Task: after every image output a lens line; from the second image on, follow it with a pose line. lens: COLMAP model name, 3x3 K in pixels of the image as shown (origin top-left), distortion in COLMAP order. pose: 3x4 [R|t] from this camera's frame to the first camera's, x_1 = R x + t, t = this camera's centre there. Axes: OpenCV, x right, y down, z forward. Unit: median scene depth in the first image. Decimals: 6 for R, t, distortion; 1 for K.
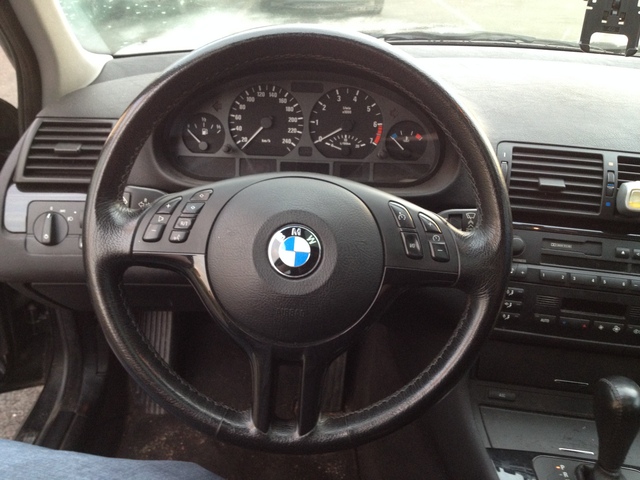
lens RADIAL K [[611.1, 0, 325.7], [0, 611.1, 237.0], [0, 0, 1]] dist [0.011615, 0.000000]
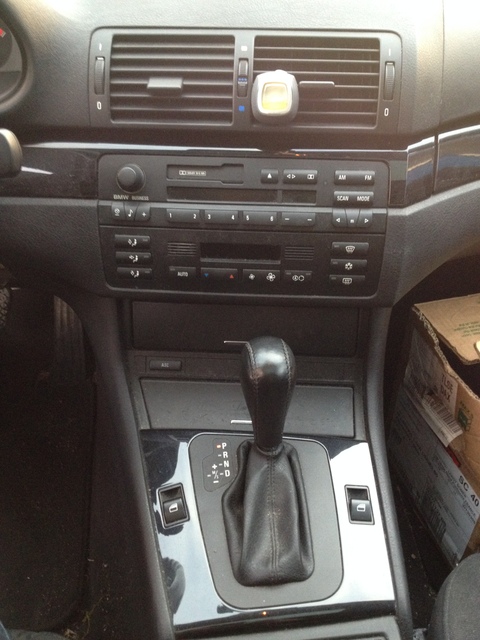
lens RADIAL K [[611.1, 0, 233.8], [0, 611.1, 318.0], [0, 0, 1]] dist [0.011615, 0.000000]
pose [[0.995371, -0.093529, 0.022129, 0.404352], [0.085604, 0.967412, 0.238298, 0.011880], [-0.043695, -0.235300, 0.970940, 0.239403]]
